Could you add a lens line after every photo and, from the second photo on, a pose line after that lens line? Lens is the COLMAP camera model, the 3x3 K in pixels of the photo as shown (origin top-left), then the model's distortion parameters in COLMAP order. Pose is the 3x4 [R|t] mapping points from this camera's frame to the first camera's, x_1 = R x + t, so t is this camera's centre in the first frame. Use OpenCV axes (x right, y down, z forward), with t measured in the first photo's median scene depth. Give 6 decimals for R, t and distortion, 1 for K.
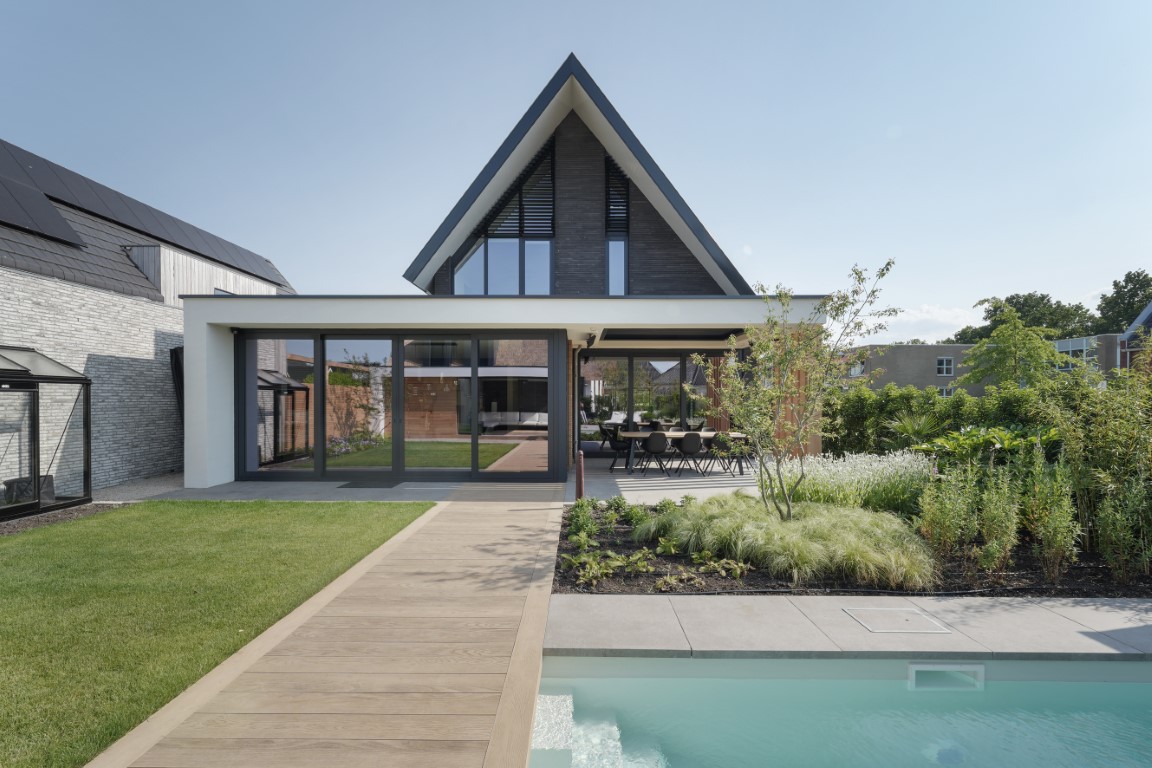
lens RADIAL K [[514.6, 0, 576.8], [0, 514.6, 402.8], [0, 0, 1]] dist [0.000107, 0.000029]
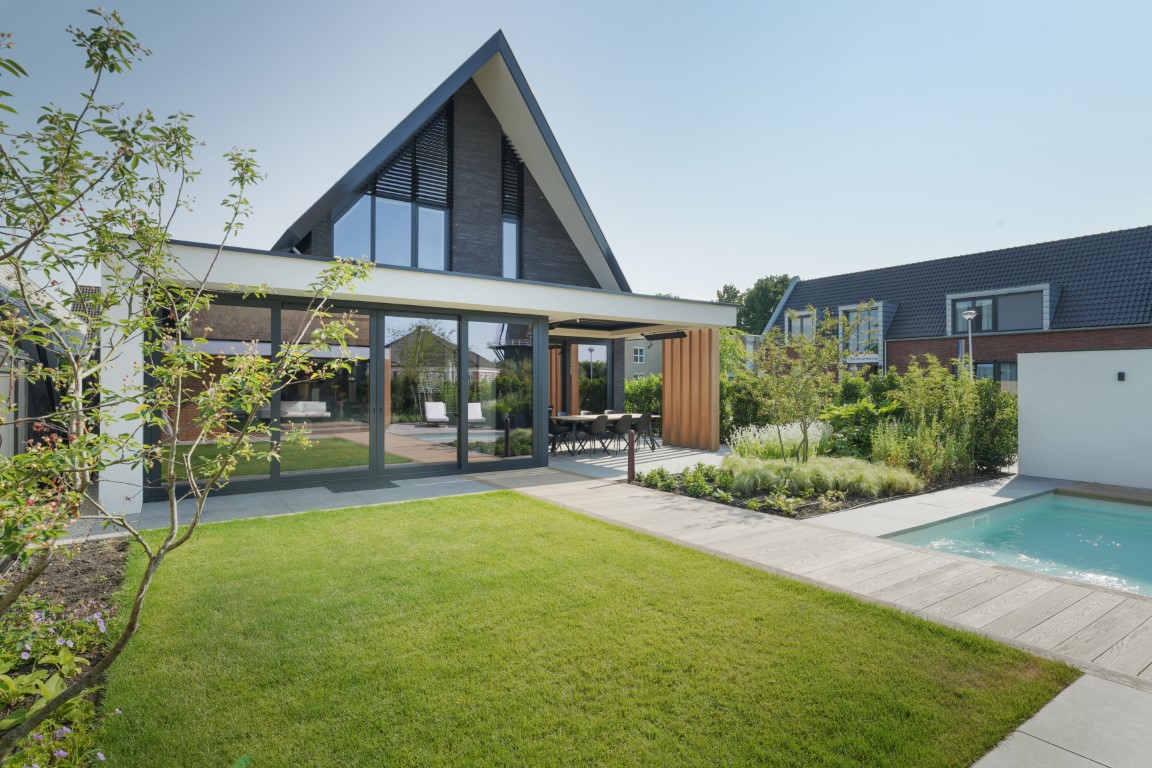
lens RADIAL K [[601.4, 0, 577.6], [0, 601.4, 378.5], [0, 0, 1]] dist [-0.002450, -0.000231]
pose [[0.813505, 0.004466, 0.581541, -0.484203], [0.005152, 0.999876, -0.014884, -0.000501], [-0.581536, 0.015104, 0.813381, -0.002821]]
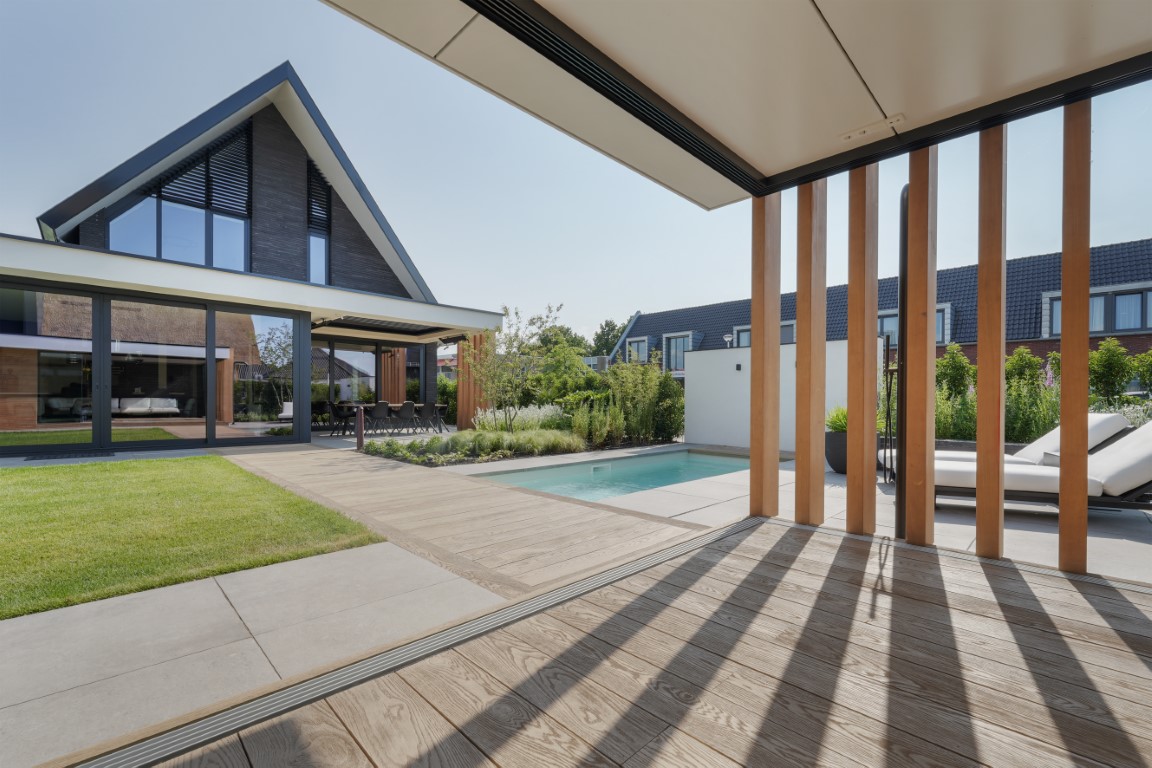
lens RADIAL K [[484.5, 0, 601.6], [0, 484.5, 403.4], [0, 0, 1]] dist [0.001332, 0.000502]
pose [[0.684534, -0.000867, 0.728981, -0.270836], [0.001328, 0.999999, -0.000058, 0.048398], [-0.728980, 0.001008, 0.684534, -0.175393]]
